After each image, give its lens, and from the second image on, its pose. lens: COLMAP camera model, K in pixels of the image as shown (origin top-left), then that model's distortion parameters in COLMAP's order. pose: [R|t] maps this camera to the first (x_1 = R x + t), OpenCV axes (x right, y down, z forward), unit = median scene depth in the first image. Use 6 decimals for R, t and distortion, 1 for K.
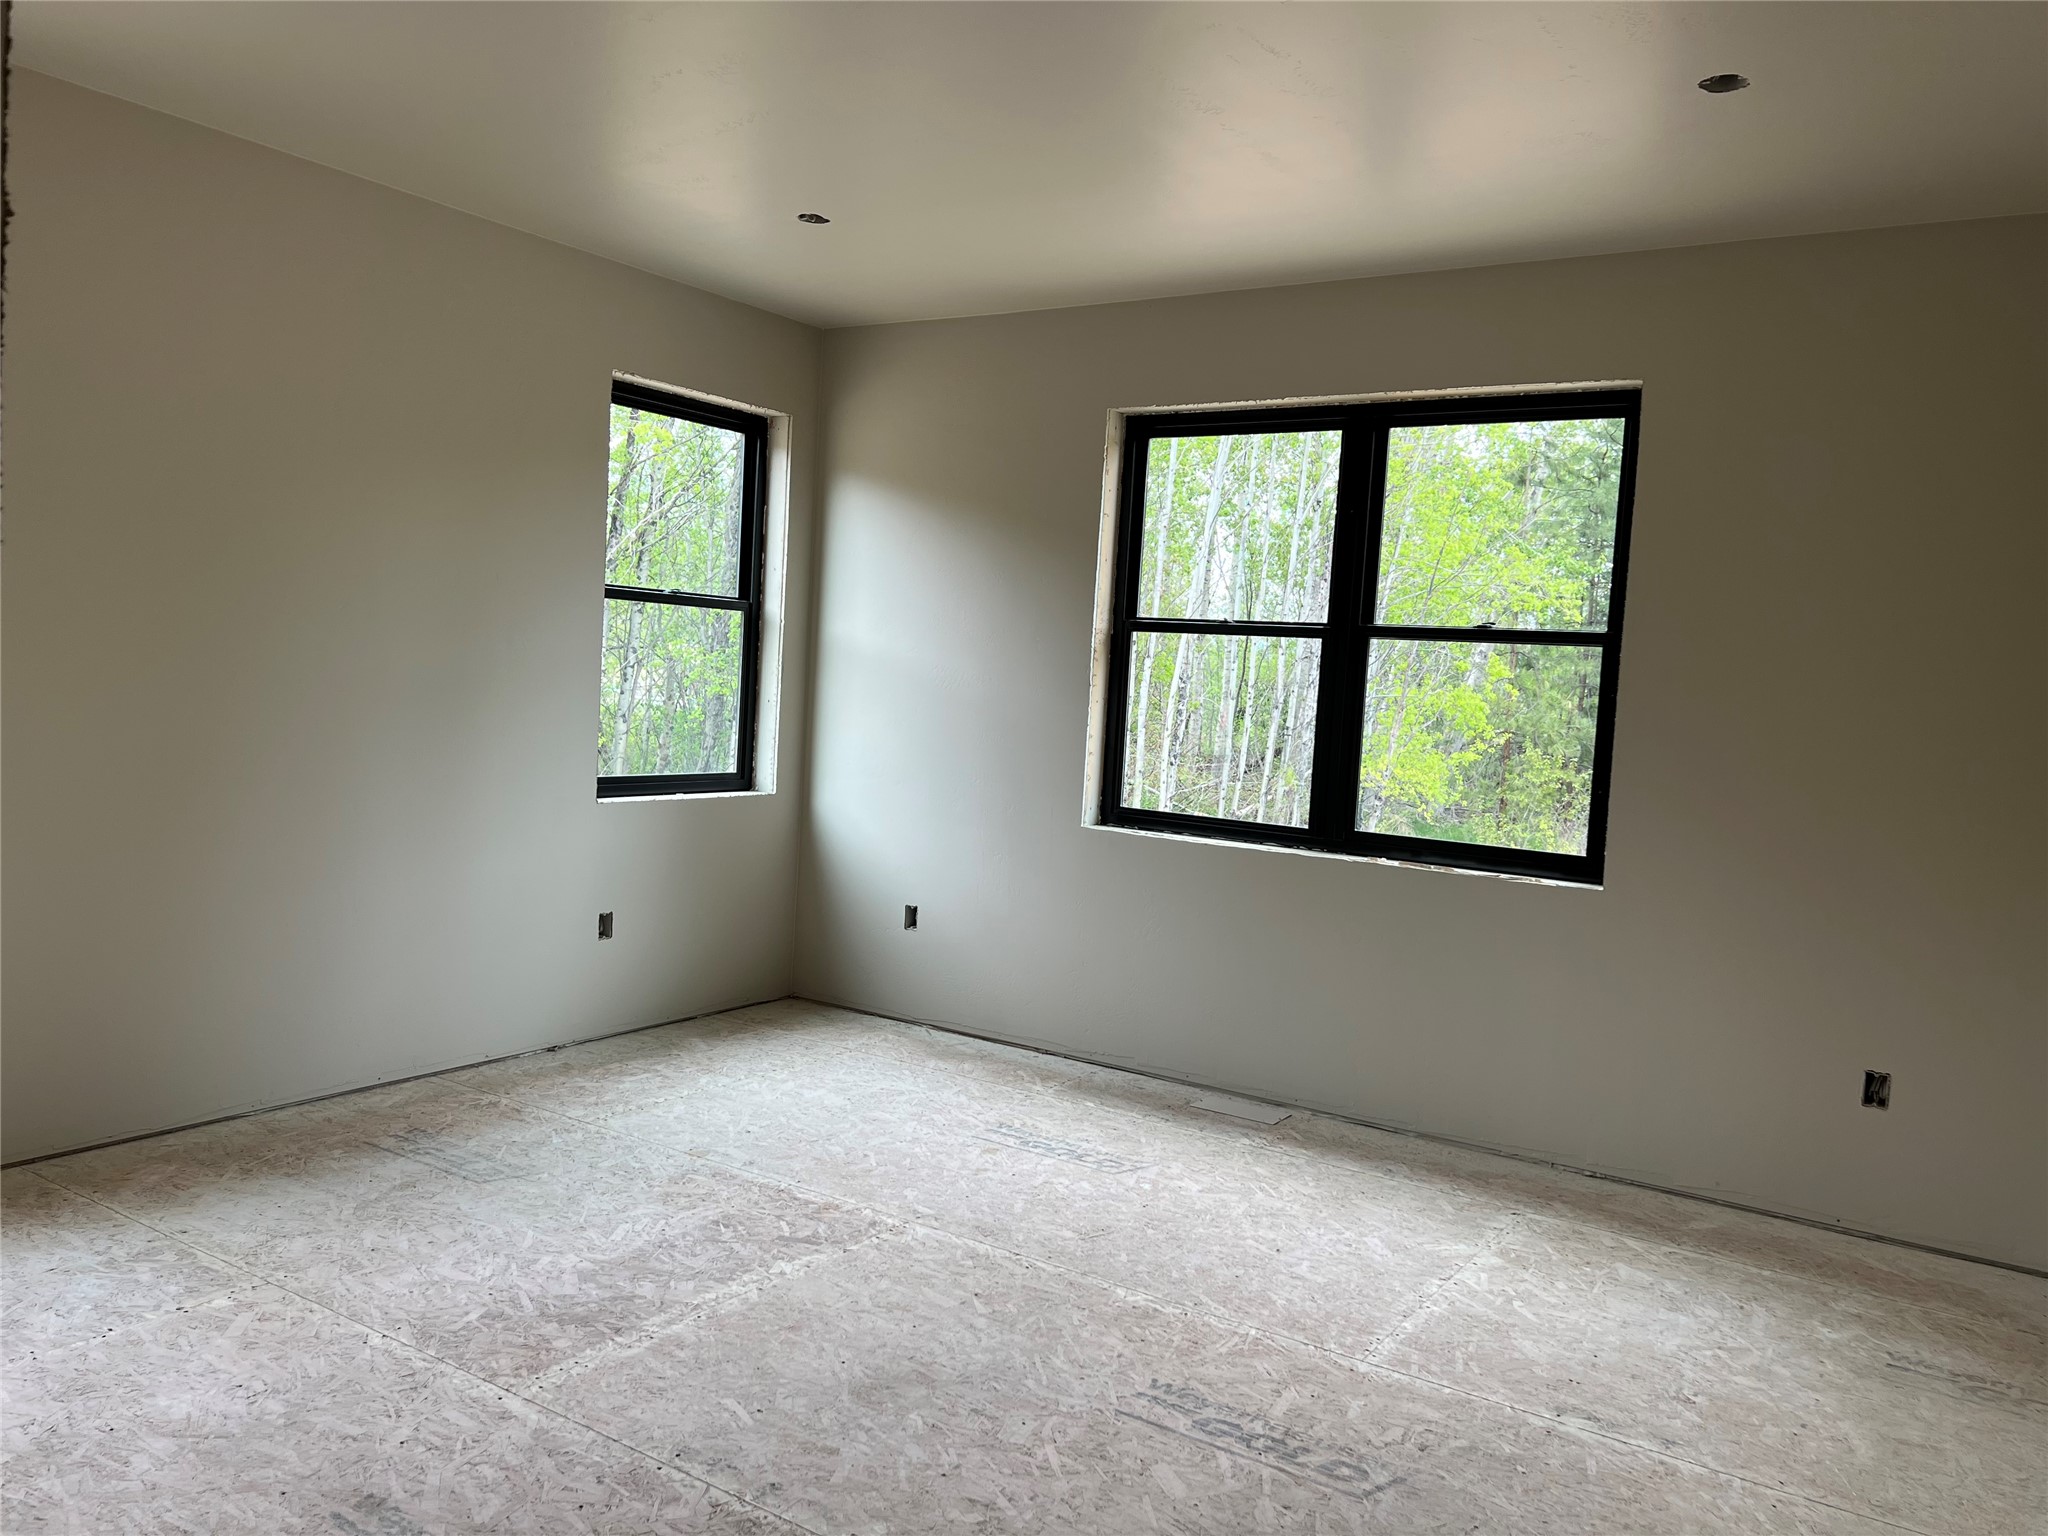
lens RADIAL K [[1548.2, 0, 1040.8], [0, 1548.2, 763.7], [0, 0, 1]] dist [0.044605, -0.052036]
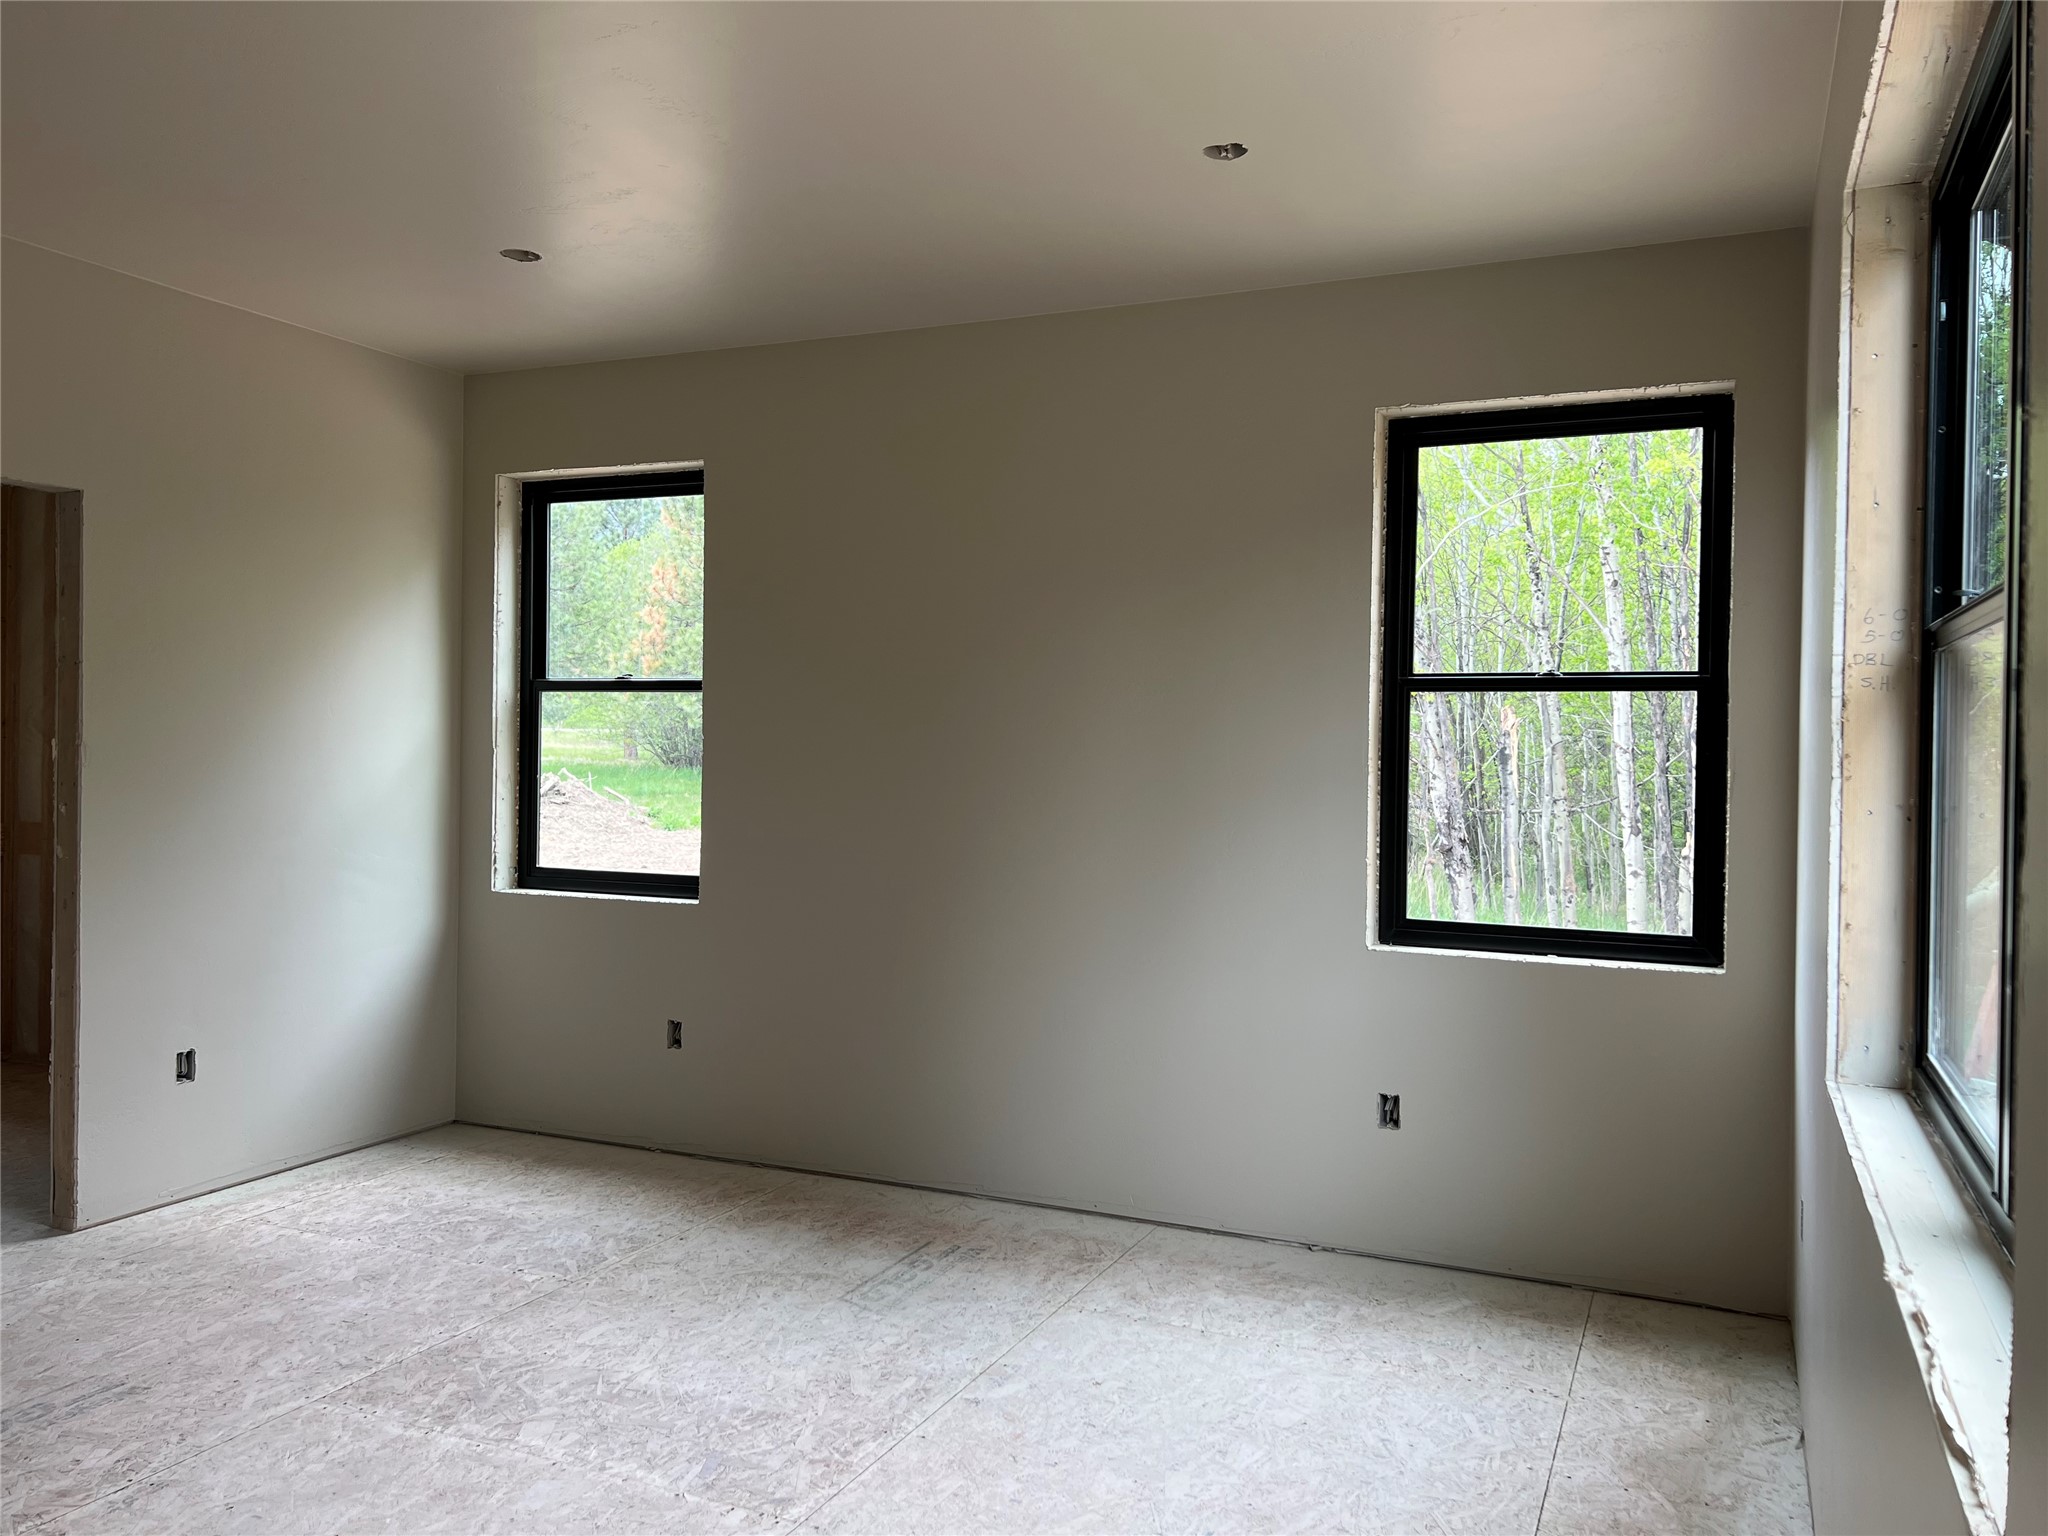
lens RADIAL K [[1532.3, 0, 1027.5], [0, 1532.3, 778.6], [0, 0, 1]] dist [0.031511, -0.004464]
pose [[0.152560, -0.027105, -0.987922, 0.622804], [-0.060527, 0.997491, -0.036714, -0.035572], [0.986439, 0.065397, 0.150536, 0.909513]]
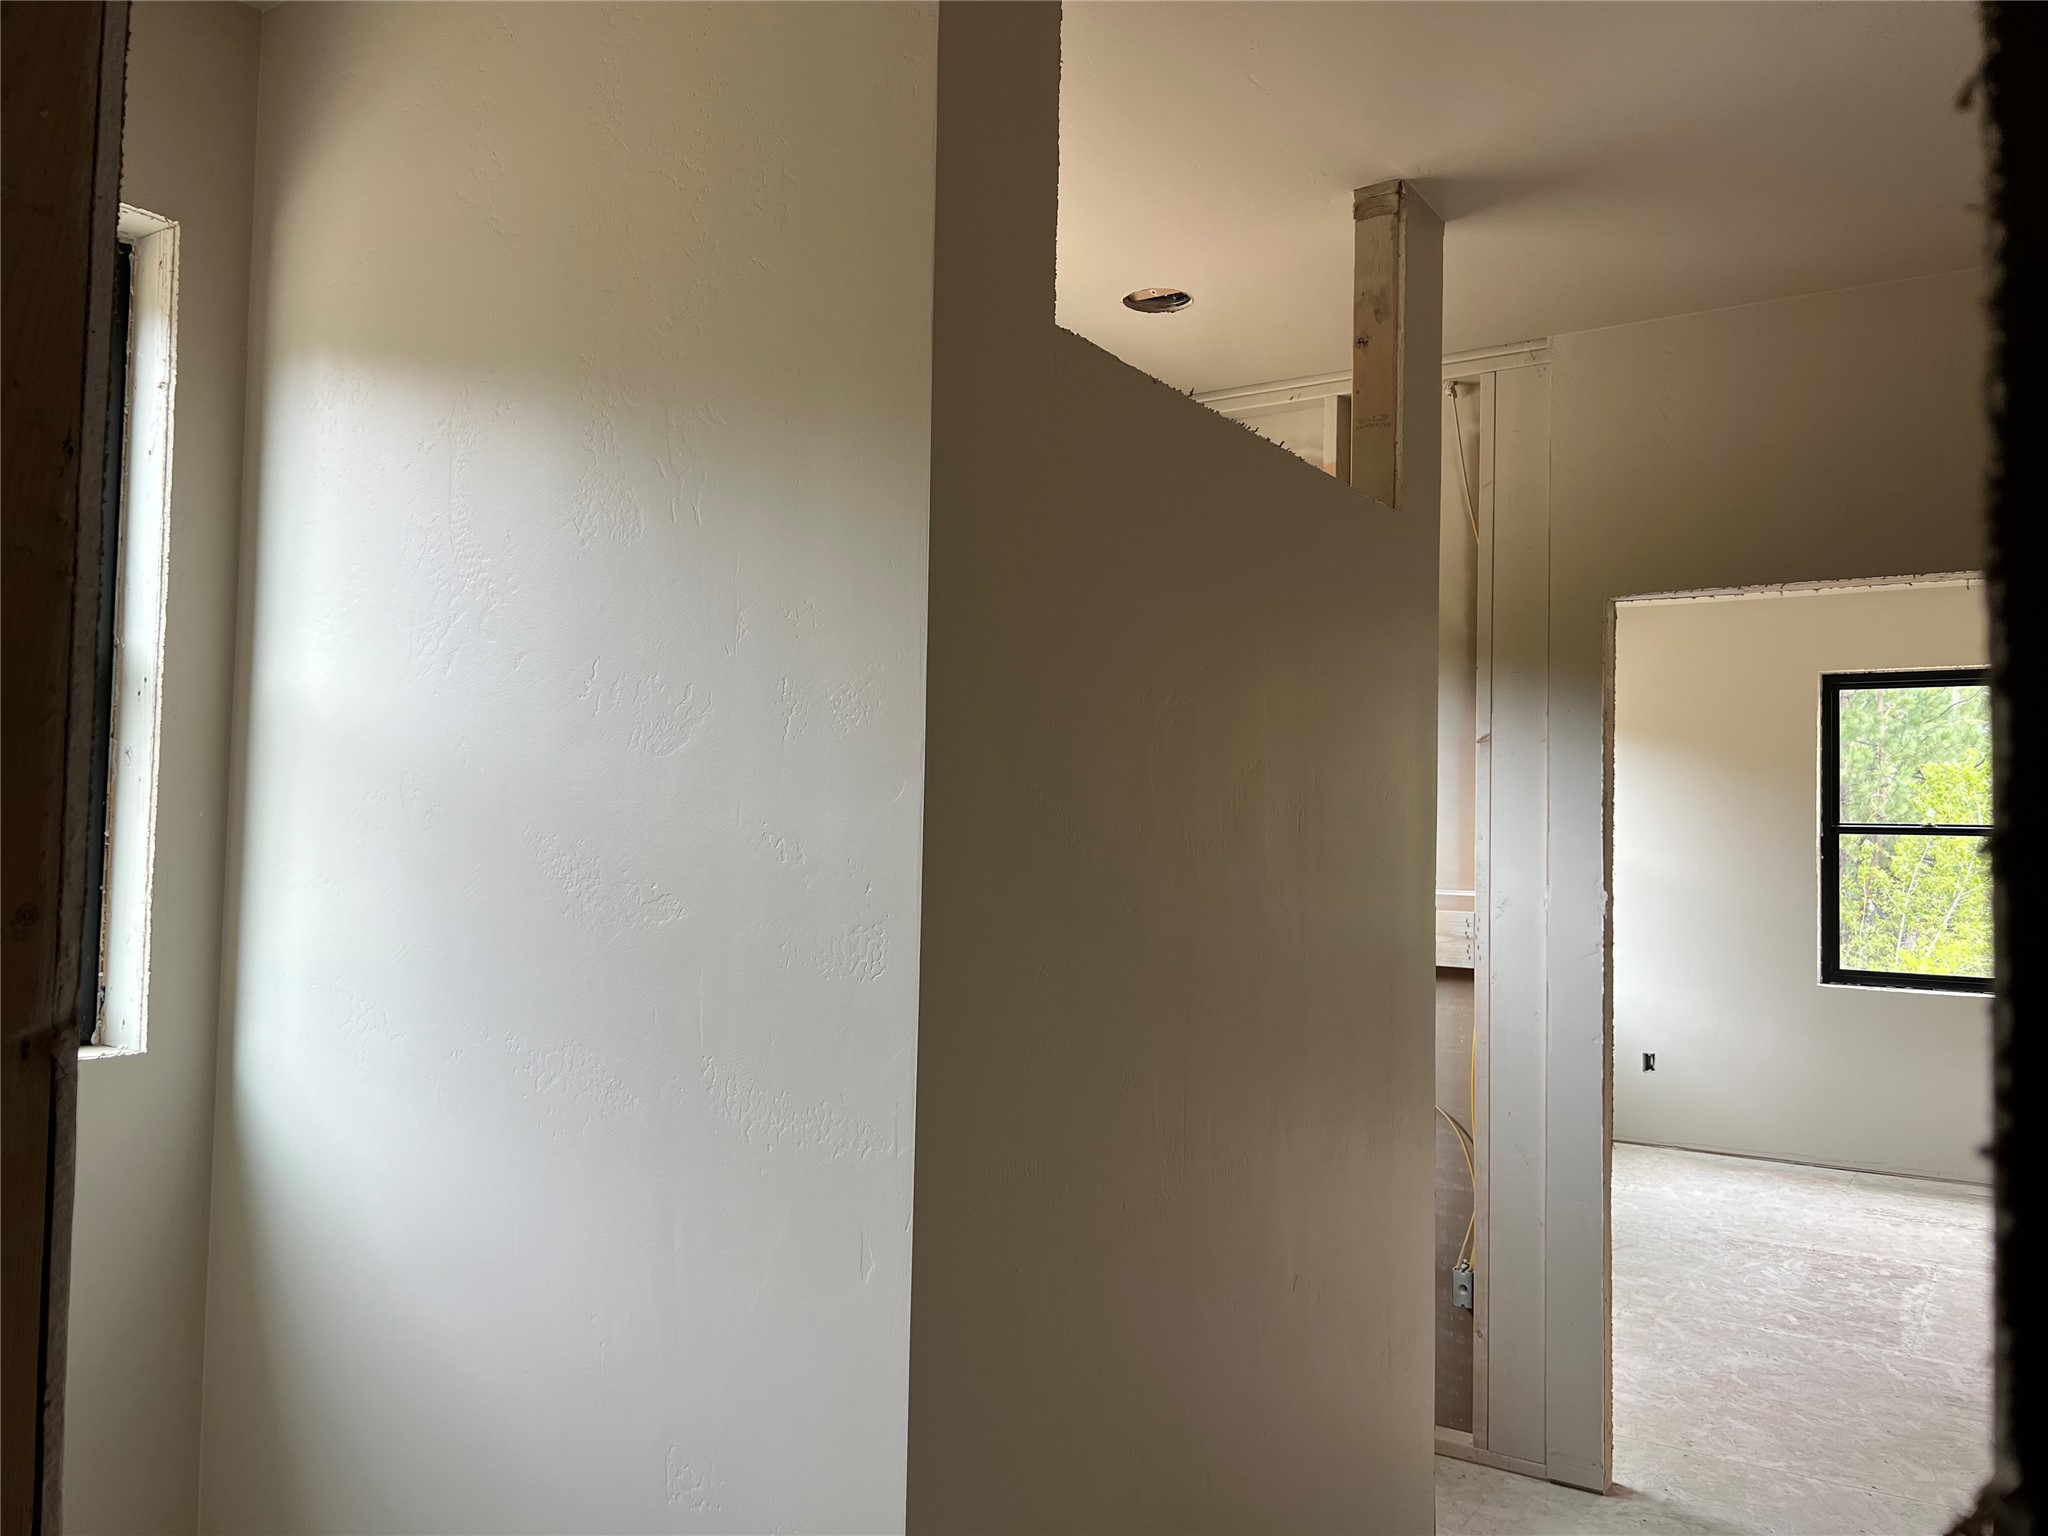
lens RADIAL K [[1548.2, 0, 1040.8], [0, 1548.2, 763.7], [0, 0, 1]] dist [0.044605, -0.052036]
pose [[0.999282, -0.030231, 0.022821, -0.835588], [0.032690, 0.992658, -0.116456, -0.016447], [-0.019133, 0.117118, 0.992934, -0.404032]]
